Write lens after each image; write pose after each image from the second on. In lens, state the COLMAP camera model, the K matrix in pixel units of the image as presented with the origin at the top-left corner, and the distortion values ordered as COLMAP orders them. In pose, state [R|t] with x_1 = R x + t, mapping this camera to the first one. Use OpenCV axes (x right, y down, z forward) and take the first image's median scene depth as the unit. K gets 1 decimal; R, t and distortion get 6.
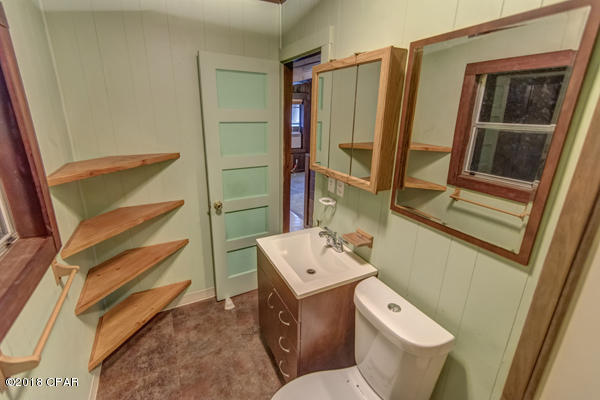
lens RADIAL K [[272.1, 0, 300.0], [0, 272.1, 199.3], [0, 0, 1]] dist [0.003783, 0.000145]
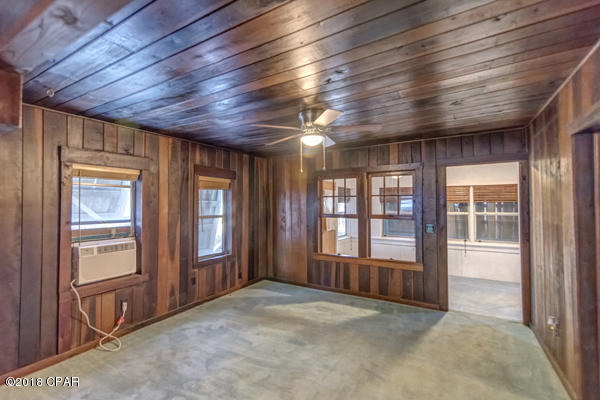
lens RADIAL K [[272.1, 0, 301.2], [0, 272.1, 199.9], [0, 0, 1]] dist [0.003783, 0.000145]
pose [[0.846453, -0.009759, 0.532374, -0.004439], [0.178117, 0.947422, -0.265832, -0.139589], [-0.501789, 0.319839, 0.803686, 0.483969]]
